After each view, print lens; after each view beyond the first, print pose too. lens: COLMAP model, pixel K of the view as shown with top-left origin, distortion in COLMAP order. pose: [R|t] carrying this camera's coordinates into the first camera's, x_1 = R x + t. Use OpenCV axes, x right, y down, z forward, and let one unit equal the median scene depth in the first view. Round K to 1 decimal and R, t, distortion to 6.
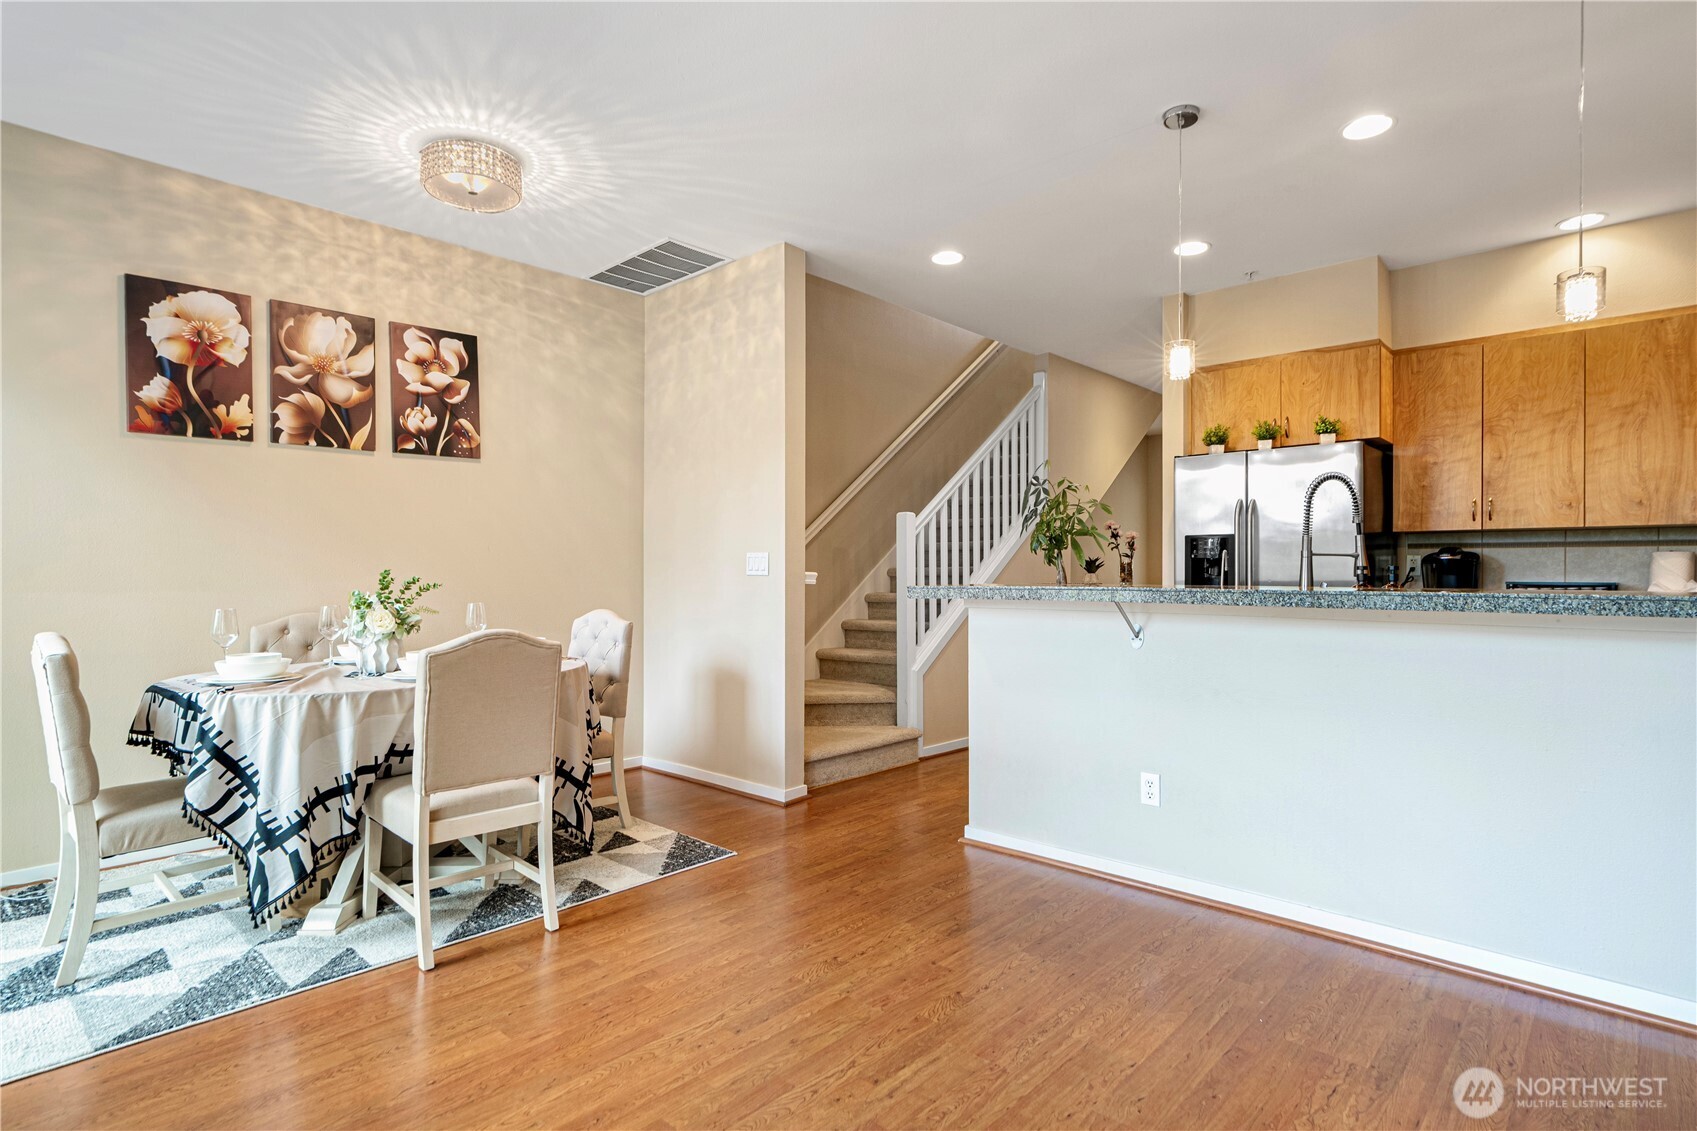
lens RADIAL K [[851.6, 0, 839.6], [0, 851.6, 576.8], [0, 0, 1]] dist [-0.010102, 0.002418]
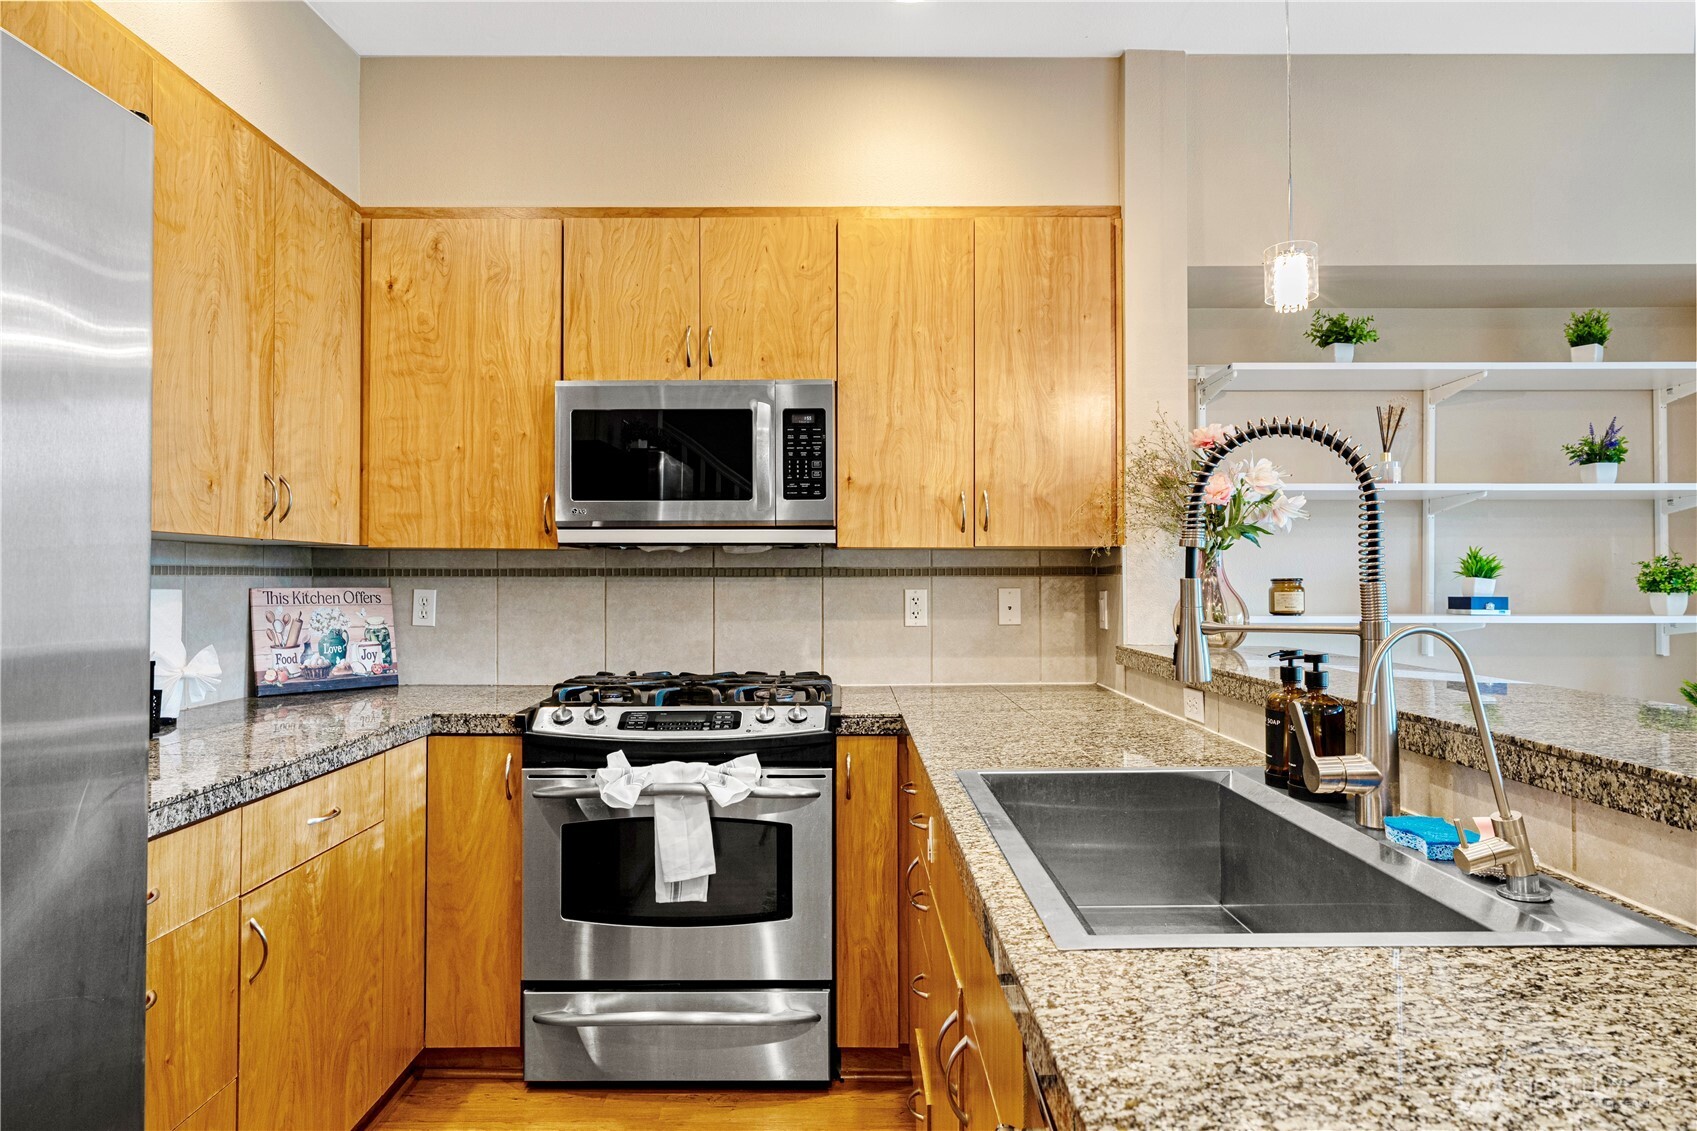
lens RADIAL K [[1006.8, 0, 874.2], [0, 1006.8, 562.5], [0, 0, 1]] dist [-0.007608, 0.002926]
pose [[-0.708144, 0.010706, 0.705987, 0.283747], [0.004219, 0.999931, -0.010932, -0.037685], [-0.706056, -0.004763, -0.708140, 1.109459]]
